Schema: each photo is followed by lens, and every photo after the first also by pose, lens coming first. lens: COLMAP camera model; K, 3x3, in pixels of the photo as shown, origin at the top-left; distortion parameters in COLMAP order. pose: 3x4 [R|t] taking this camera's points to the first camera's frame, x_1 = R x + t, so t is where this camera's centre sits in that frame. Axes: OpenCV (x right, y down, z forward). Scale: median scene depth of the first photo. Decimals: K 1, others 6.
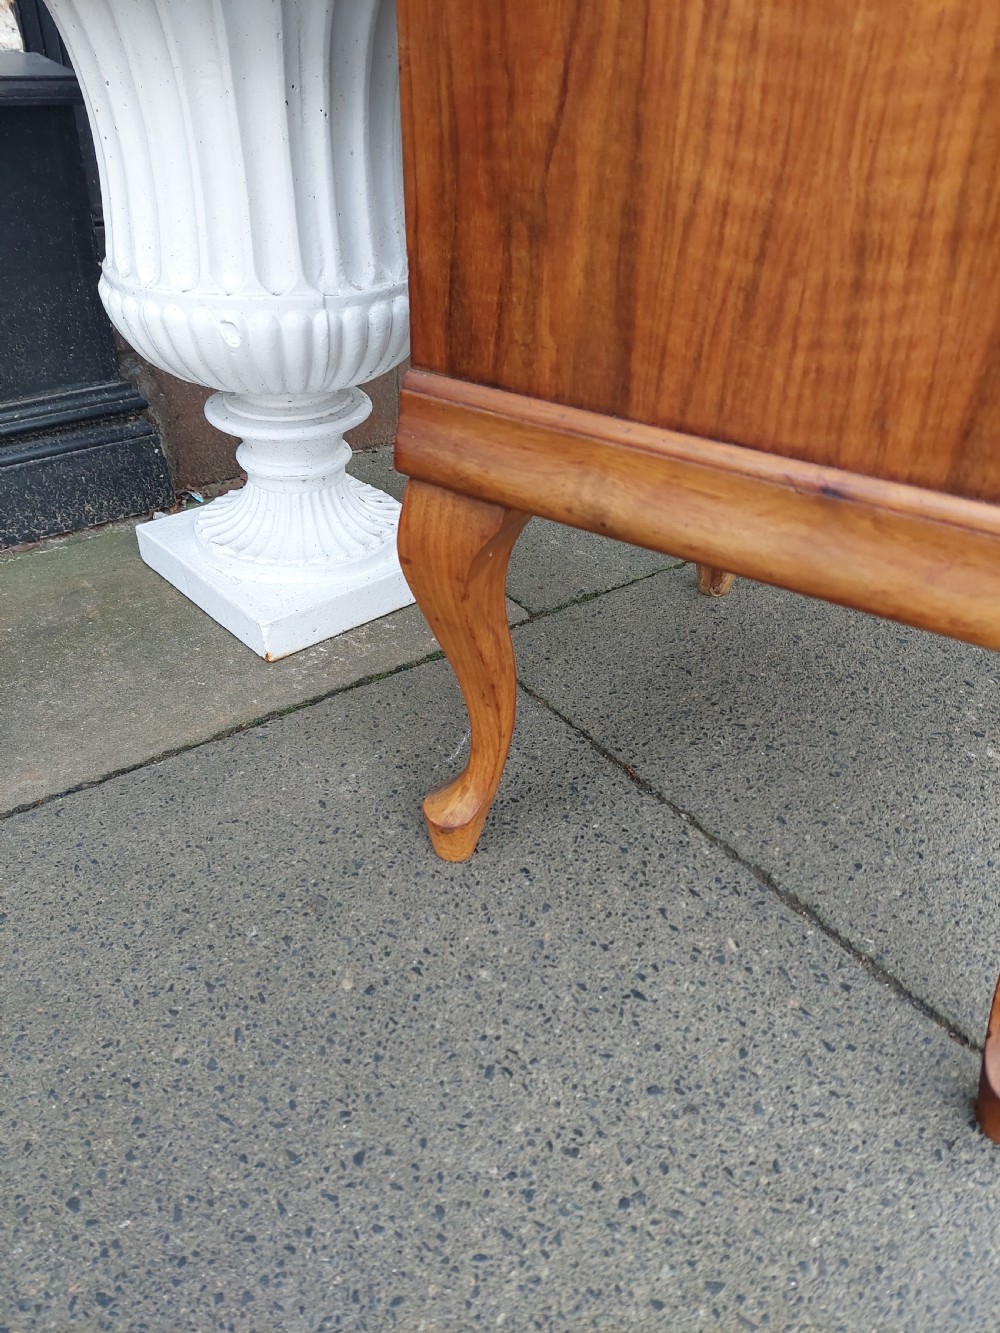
lens RADIAL K [[965.5, 0, 500.0], [0, 965.5, 666.5], [0, 0, 1]] dist [0.091283, -0.144332]
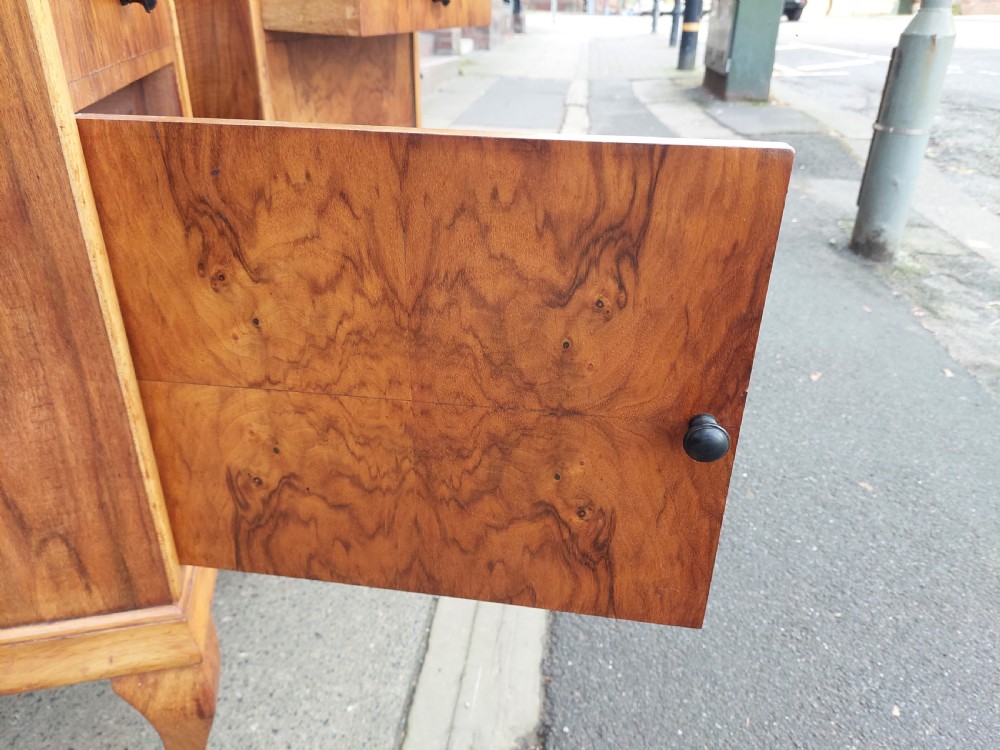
lens RADIAL K [[724.3, 0, 504.3], [0, 724.3, 378.4], [0, 0, 1]] dist [0.091283, -0.144332]
pose [[0.673503, -0.339743, 0.656482, 0.228936], [0.408586, 0.911215, 0.052393, -0.186189], [-0.615997, 0.232943, 0.752520, -0.502215]]
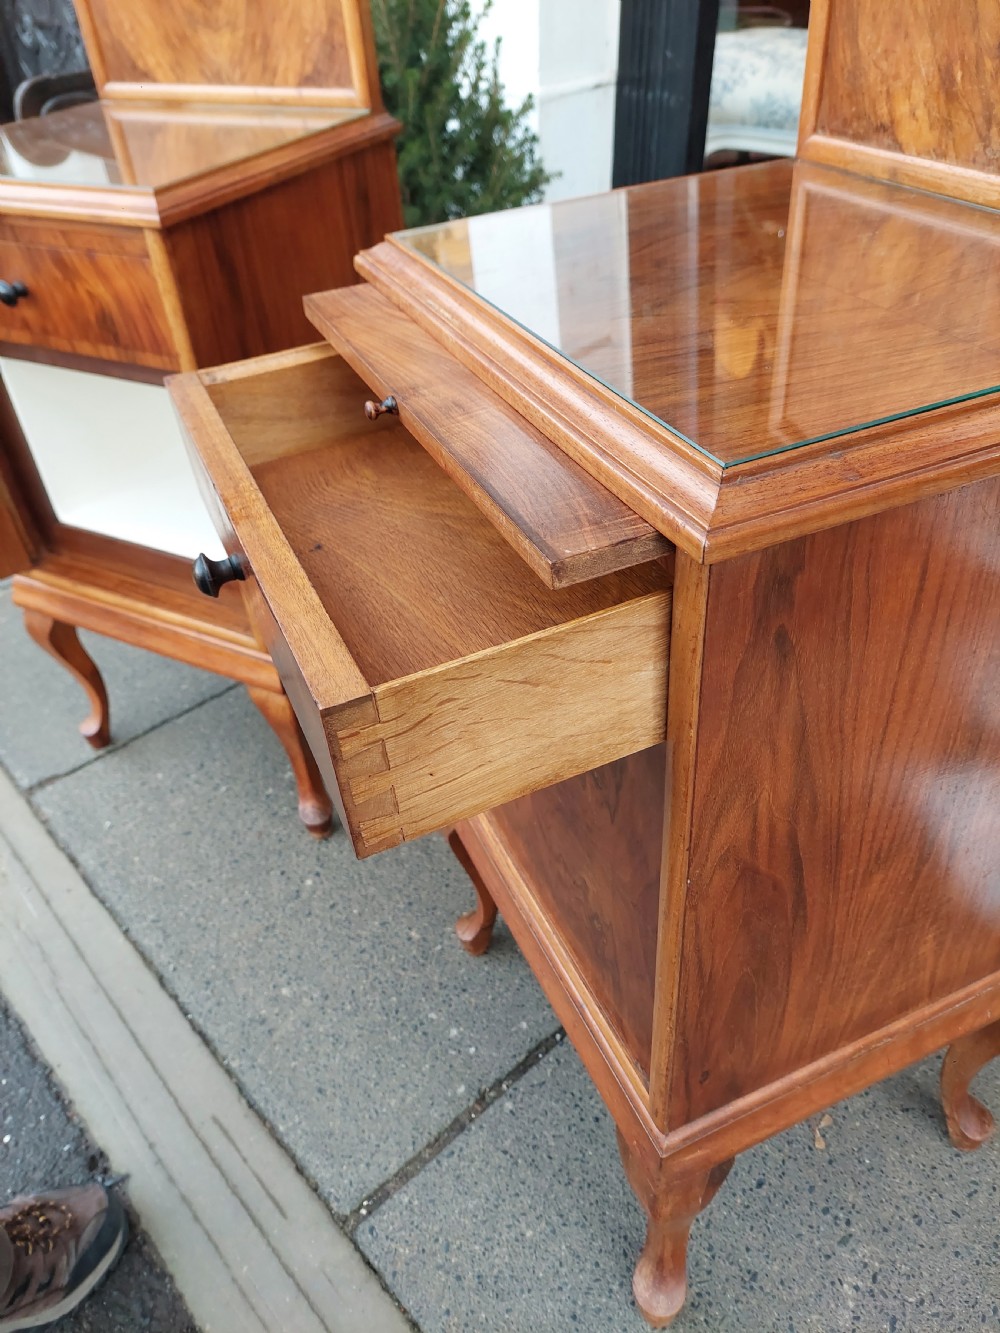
lens RADIAL K [[971.3, 0, 508.6], [0, 971.3, 668.5], [0, 0, 1]] dist [0.035325, -0.051750]
pose [[0.106877, 0.613262, -0.782616, 2.542309], [-0.504644, 0.711662, 0.488746, -1.611670], [0.856687, 0.342707, 0.385539, 0.729549]]
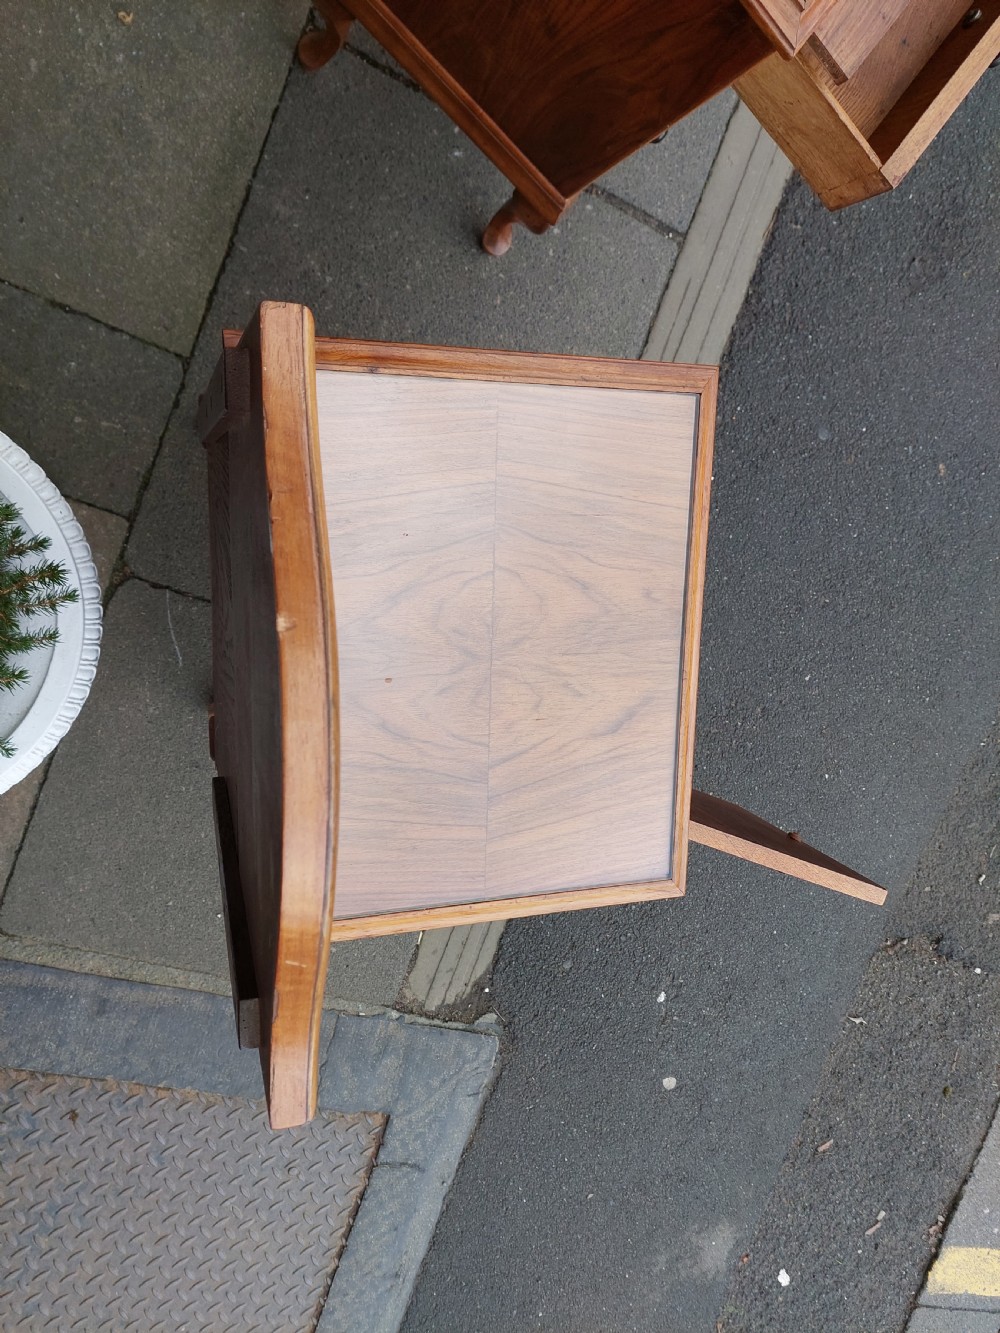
lens RADIAL K [[971.3, 0, 508.6], [0, 971.3, 668.5], [0, 0, 1]] dist [0.035325, -0.051750]
pose [[0.804259, -0.573659, 0.155183, 0.226908], [0.021307, 0.288796, 0.957154, -2.339068], [-0.593896, -0.766493, 0.244490, 0.117064]]
